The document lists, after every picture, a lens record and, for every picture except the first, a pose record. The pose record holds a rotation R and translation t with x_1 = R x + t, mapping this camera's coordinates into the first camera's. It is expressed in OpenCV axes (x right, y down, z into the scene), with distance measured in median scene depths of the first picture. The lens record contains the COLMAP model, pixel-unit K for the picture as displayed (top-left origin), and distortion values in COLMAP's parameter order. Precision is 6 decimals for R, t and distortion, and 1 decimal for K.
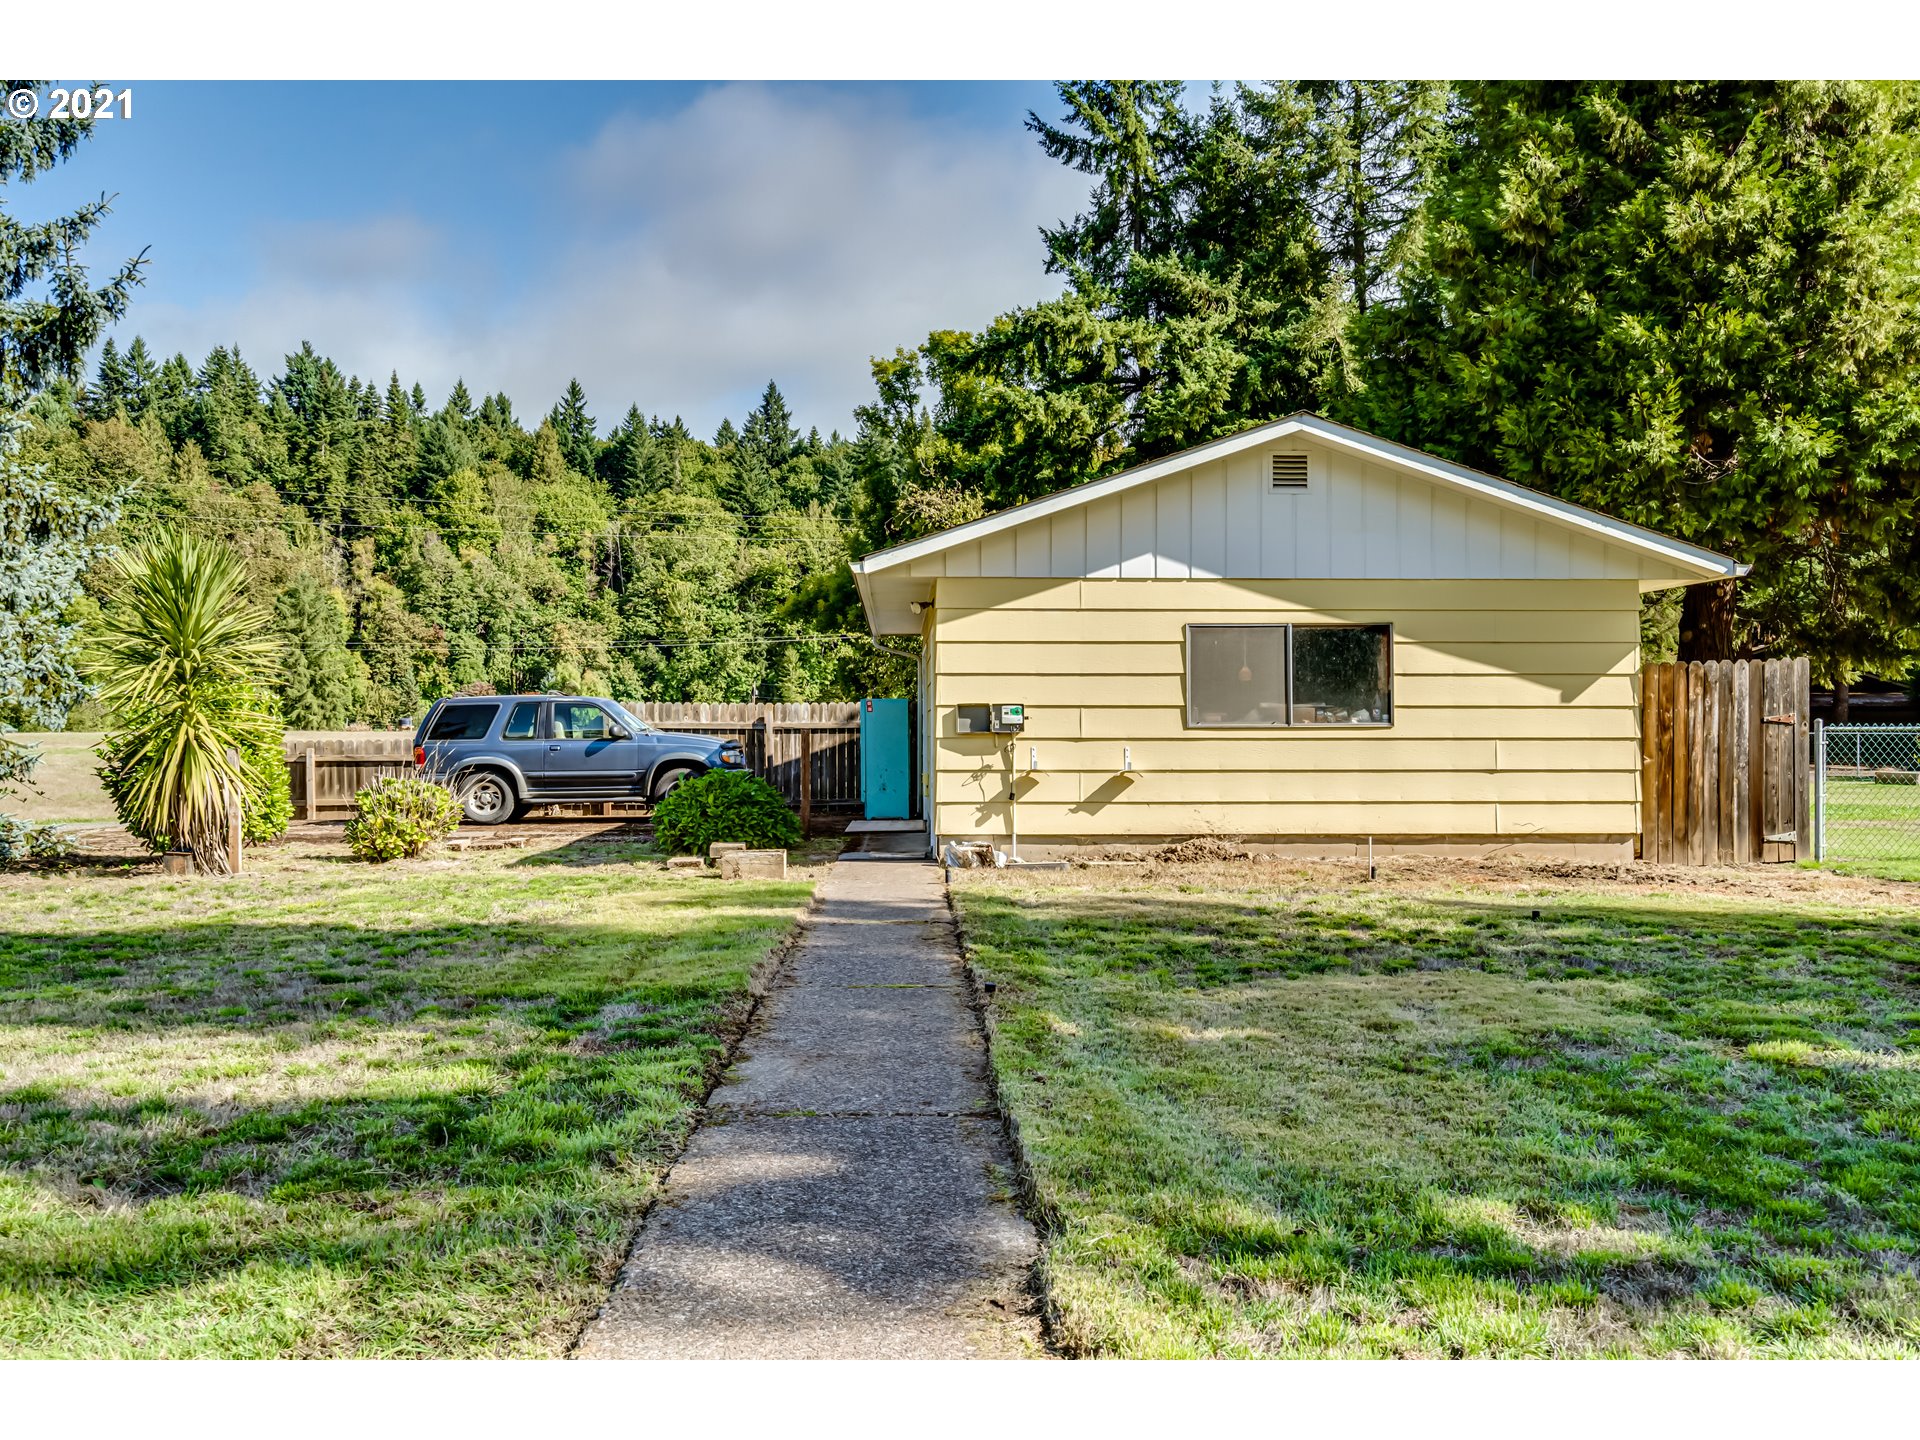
lens RADIAL K [[1677.2, 0, 960.0], [0, 1677.2, 720.0], [0, 0, 1]] dist [0.008328, 0.006859]
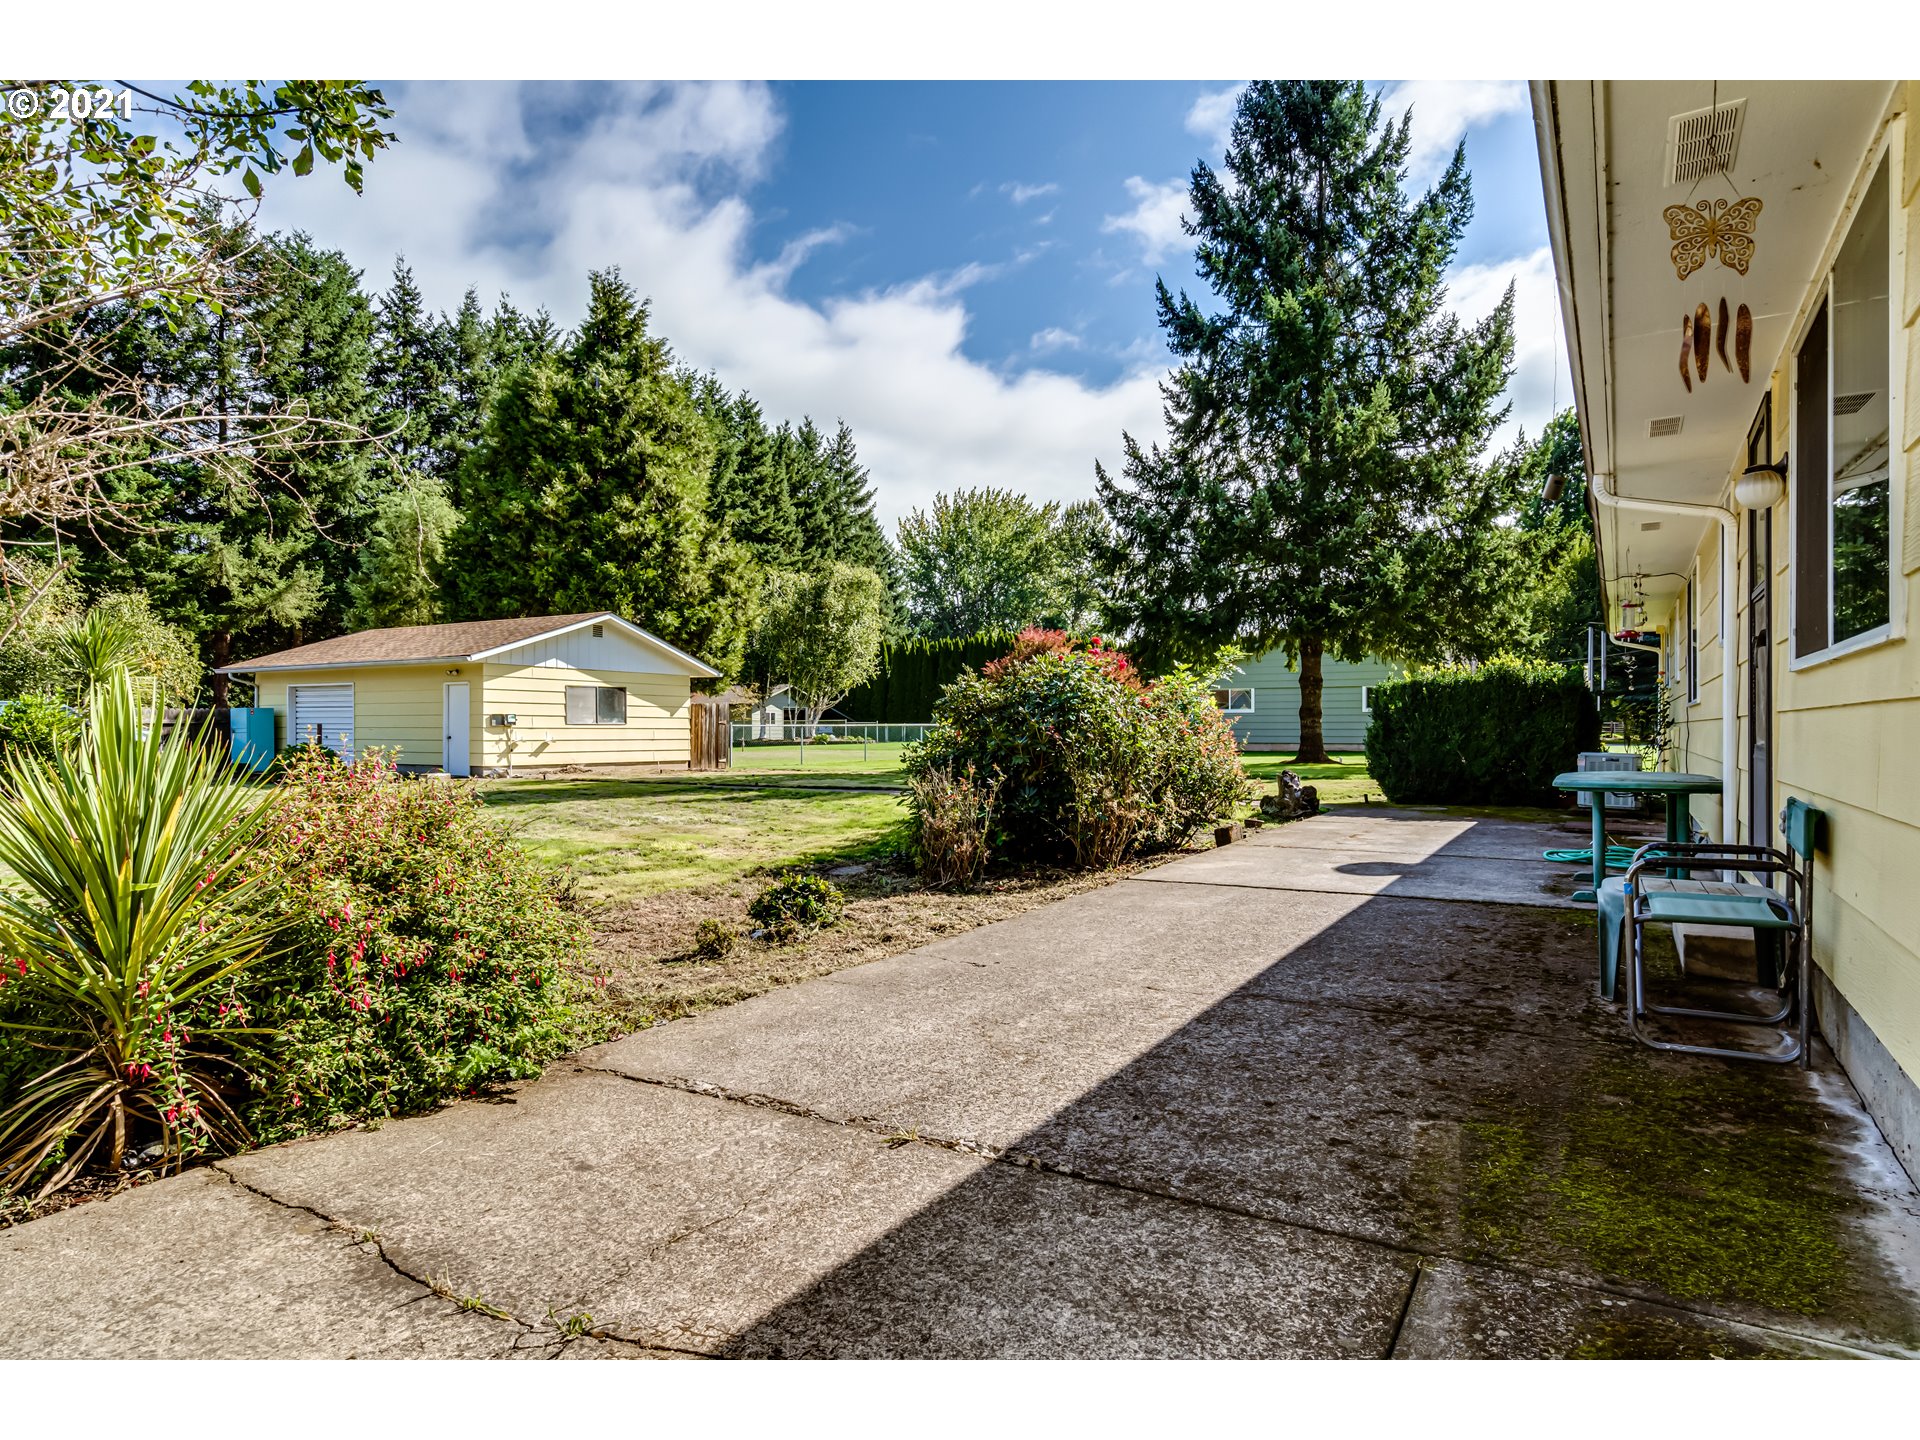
lens RADIAL K [[1105.0, 0, 959.4], [0, 1105.0, 727.3], [0, 0, 1]] dist [0.004551, 0.000572]
pose [[0.540476, 0.003413, 0.841353, -0.994948], [-0.002493, 0.999994, -0.002455, 0.012331], [-0.841356, -0.000771, 0.540481, -0.472940]]
